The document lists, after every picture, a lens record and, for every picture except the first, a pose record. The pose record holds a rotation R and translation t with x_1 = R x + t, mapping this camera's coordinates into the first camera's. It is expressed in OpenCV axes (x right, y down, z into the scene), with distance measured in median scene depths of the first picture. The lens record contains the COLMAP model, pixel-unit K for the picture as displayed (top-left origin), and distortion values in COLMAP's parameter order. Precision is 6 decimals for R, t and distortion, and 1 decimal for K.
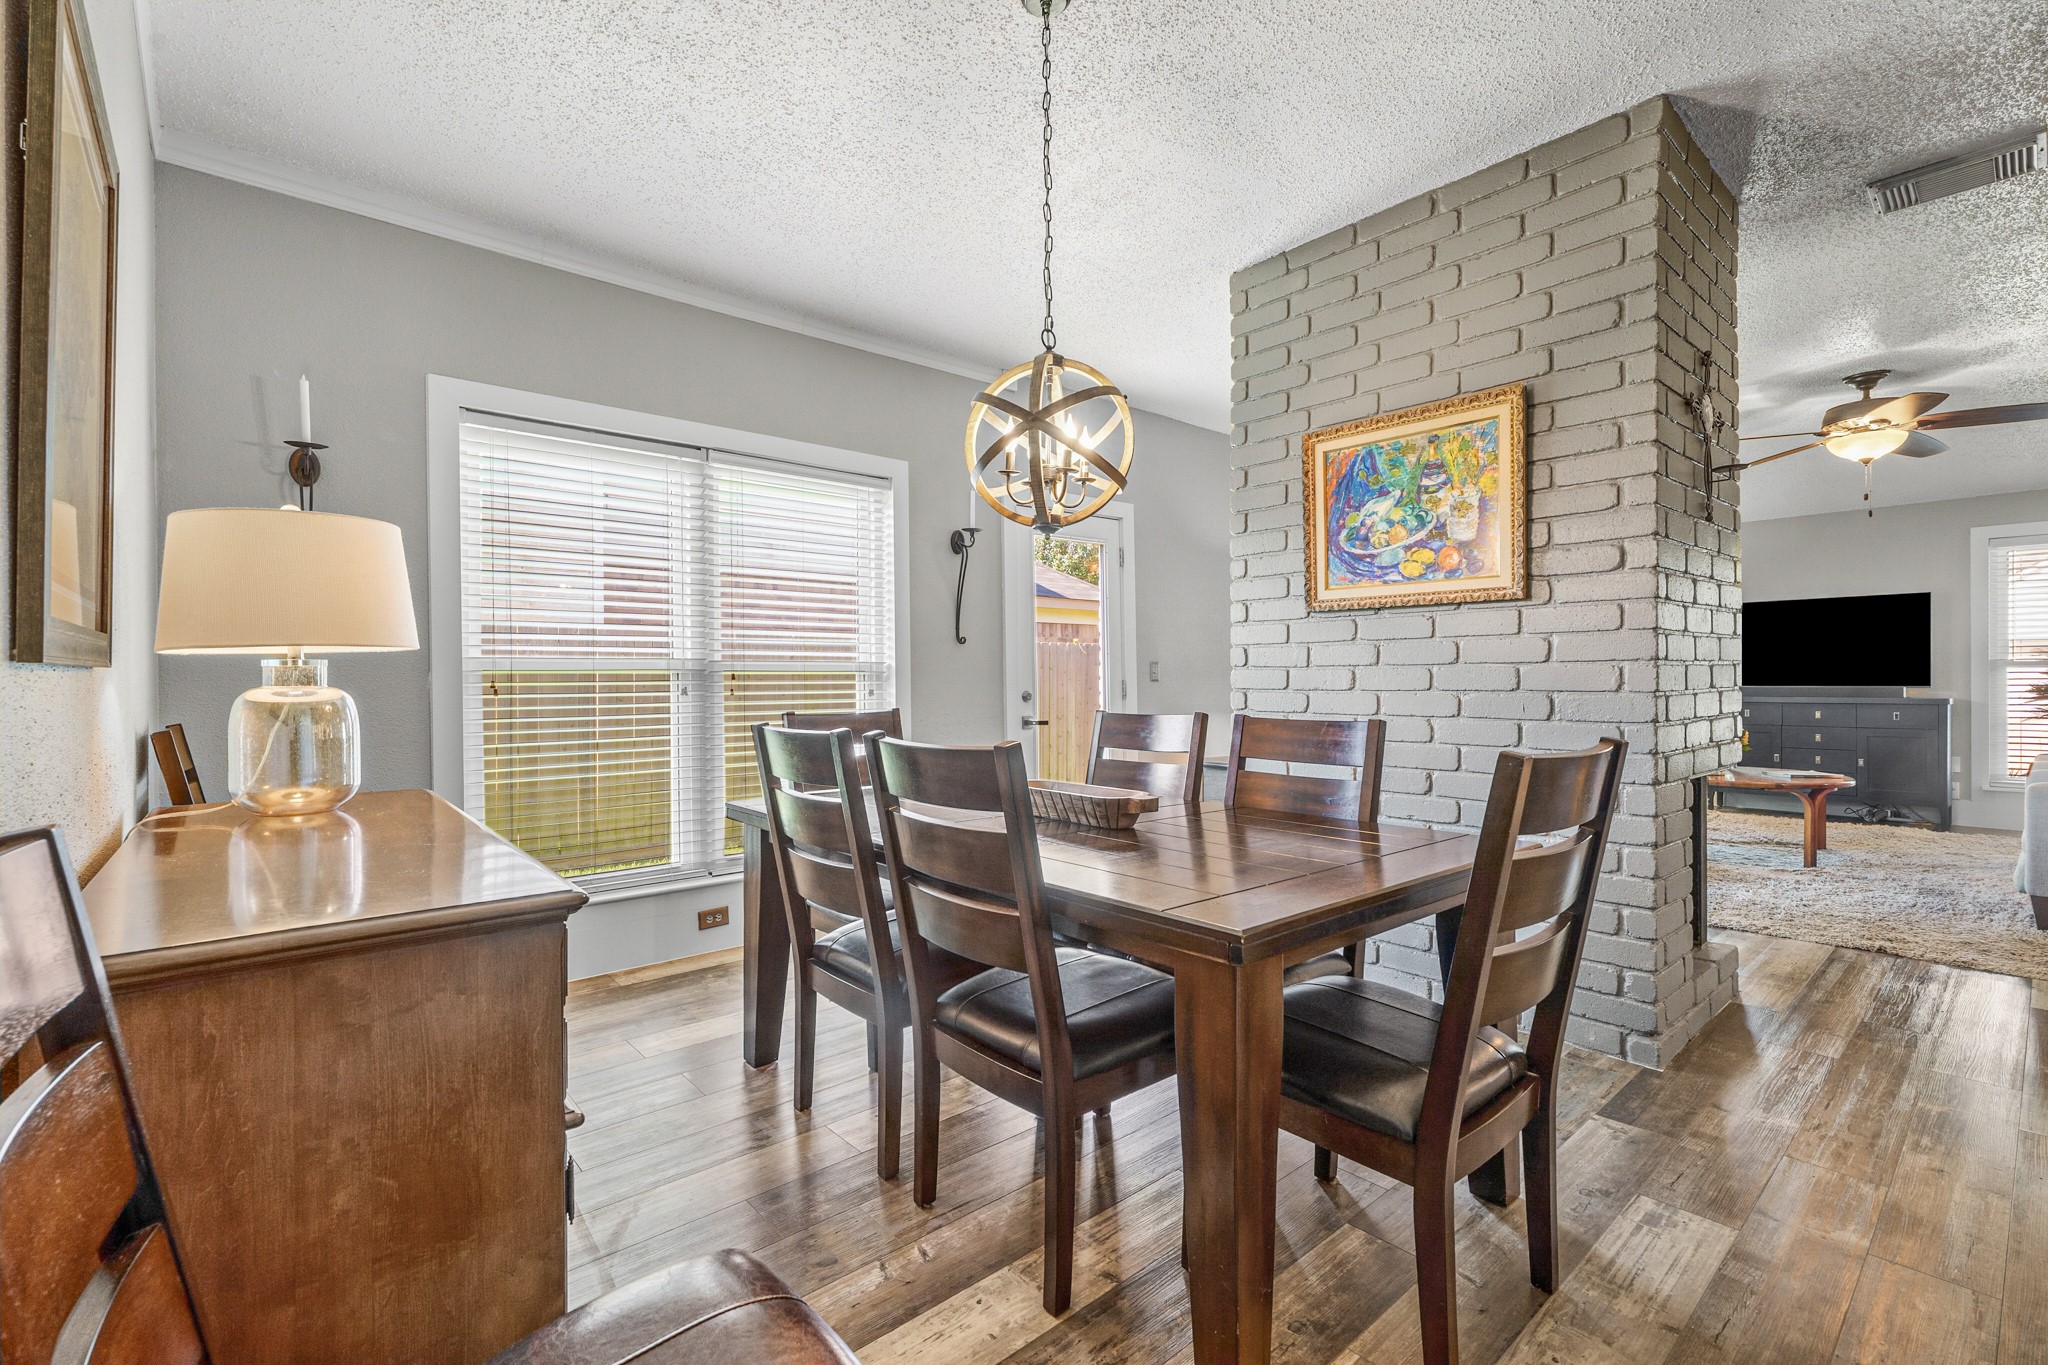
lens RADIAL K [[902.8, 0, 1024.0], [0, 902.8, 682.5], [0, 0, 1]] dist [0.000958, -0.000037]
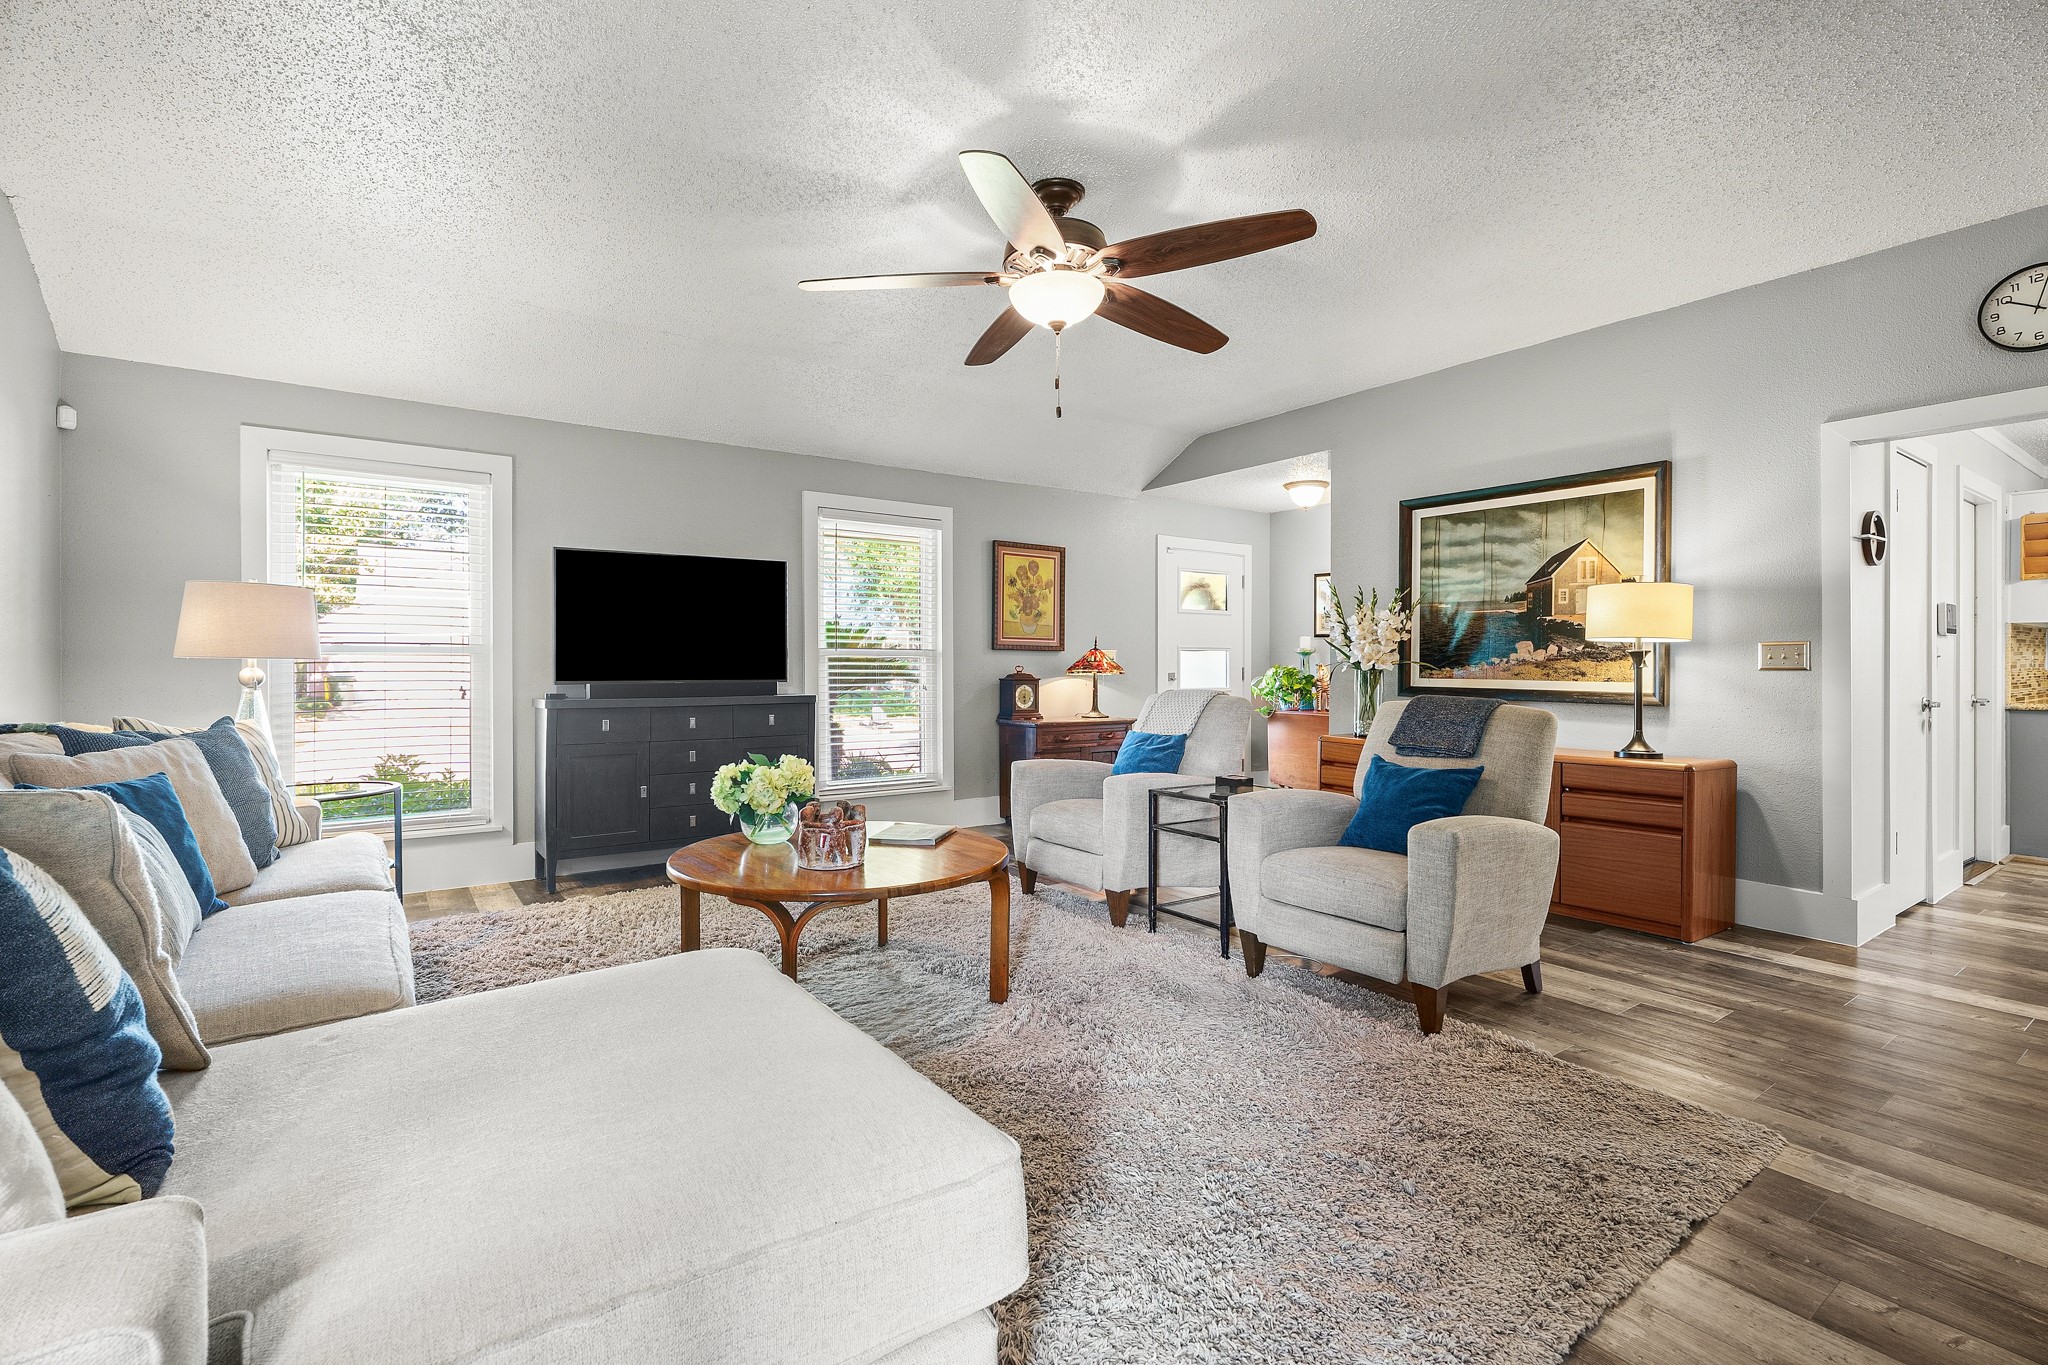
lens RADIAL K [[922.4, 0, 1013.2], [0, 922.4, 661.0], [0, 0, 1]] dist [-0.000795, 0.000425]
pose [[0.104354, 0.006963, 0.994516, 0.452668], [0.001829, 0.999972, -0.007193, -0.012609], [-0.994539, 0.002570, 0.104338, 1.487313]]
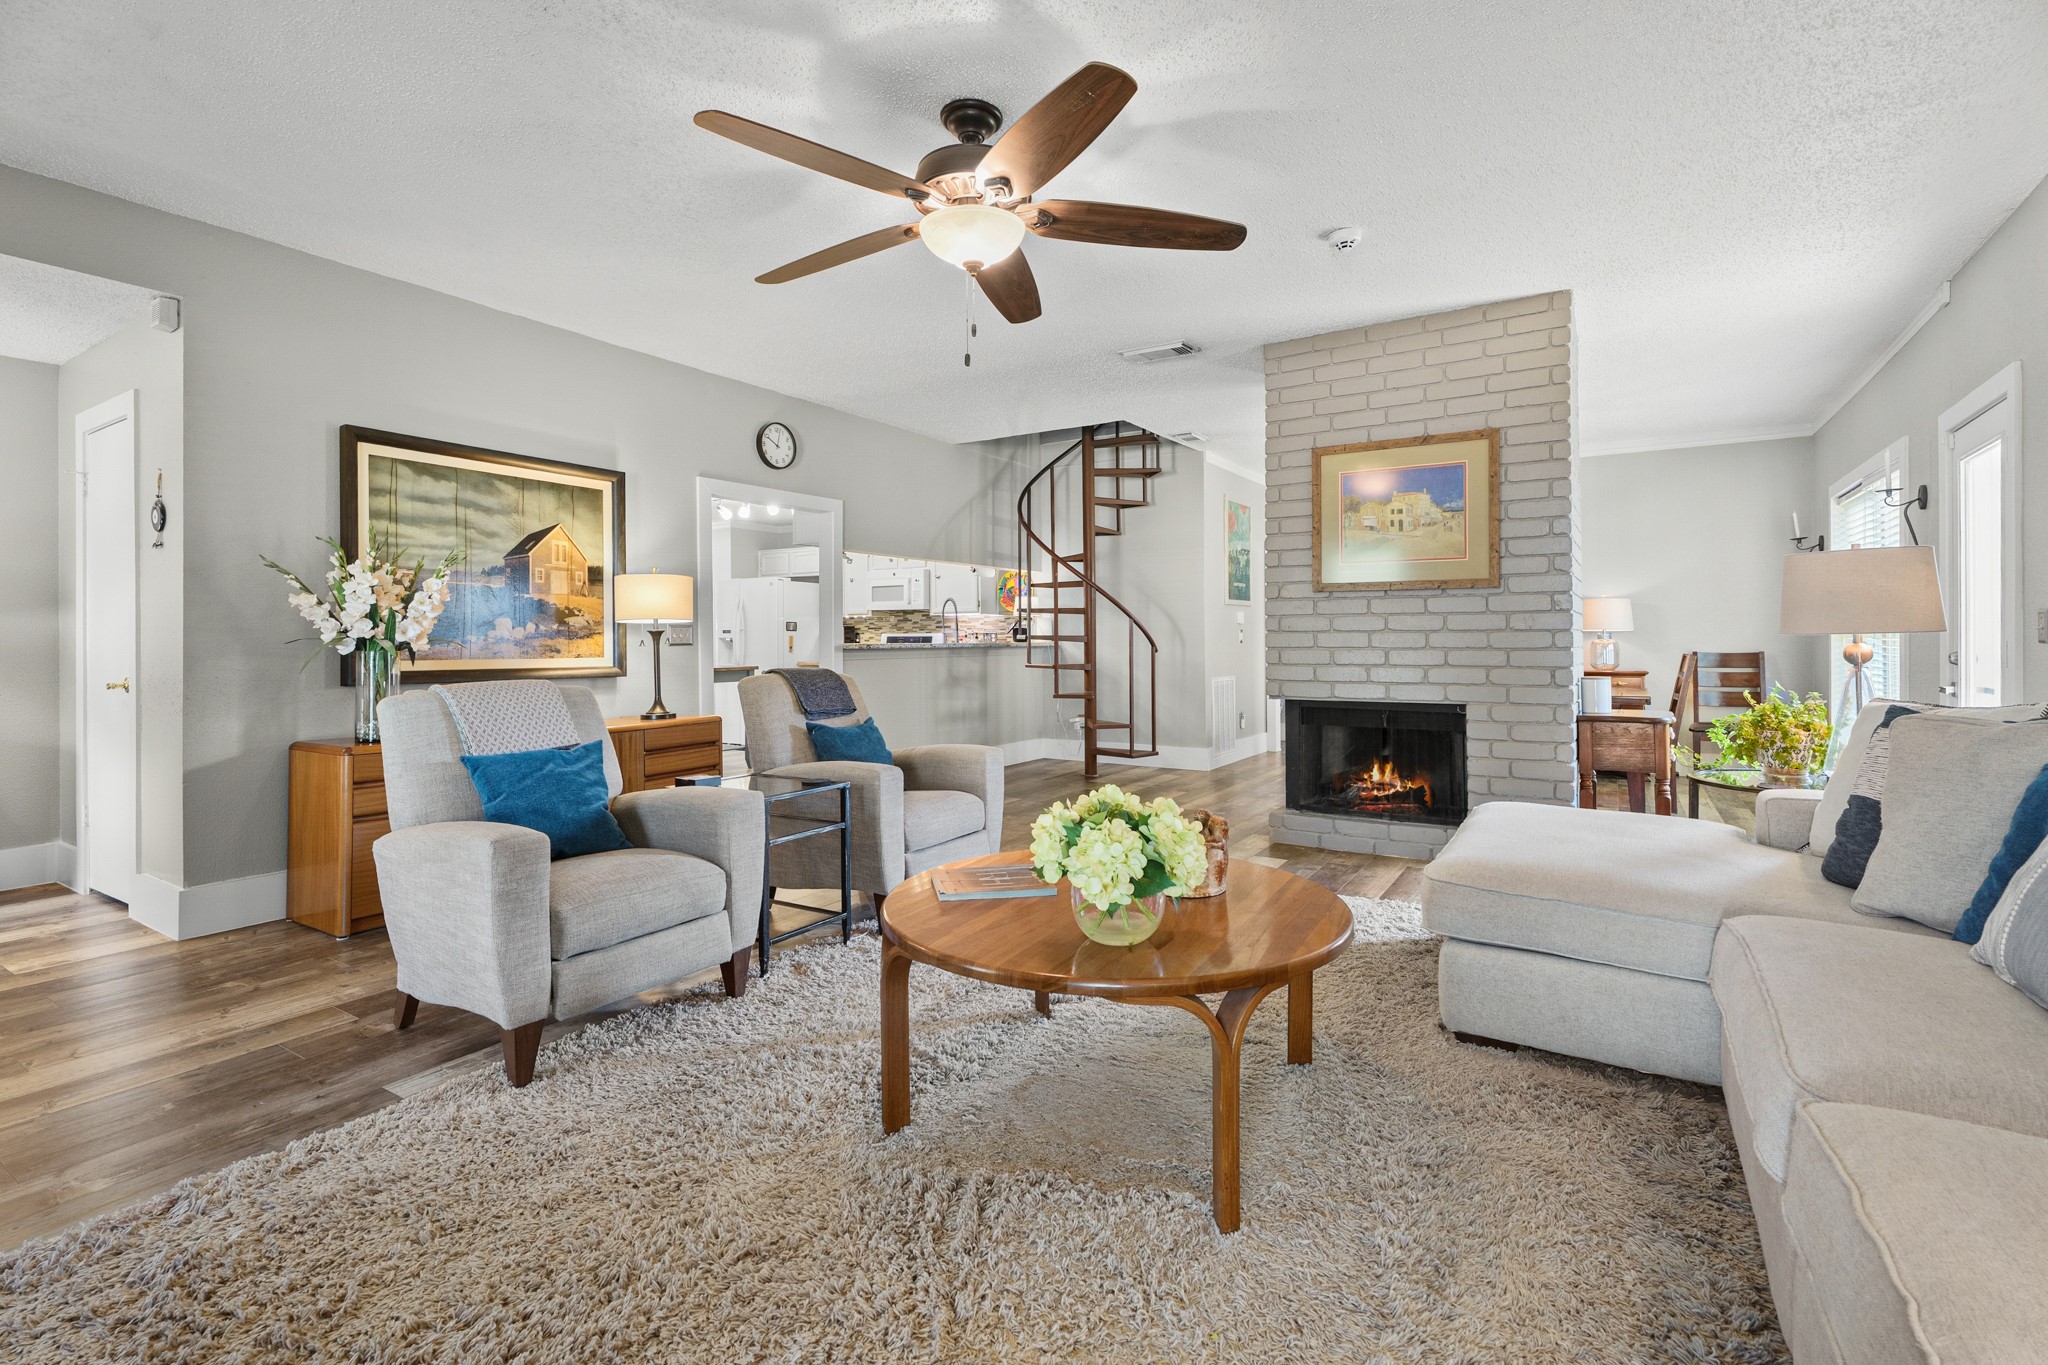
lens RADIAL K [[918.2, 0, 1020.2], [0, 918.2, 652.6], [0, 0, 1]] dist [0.001592, 0.000233]
pose [[-0.958532, 0.011490, -0.284754, 1.645882], [0.006284, 0.999796, 0.019189, -0.022628], [0.284916, 0.016604, -0.958409, 2.401399]]
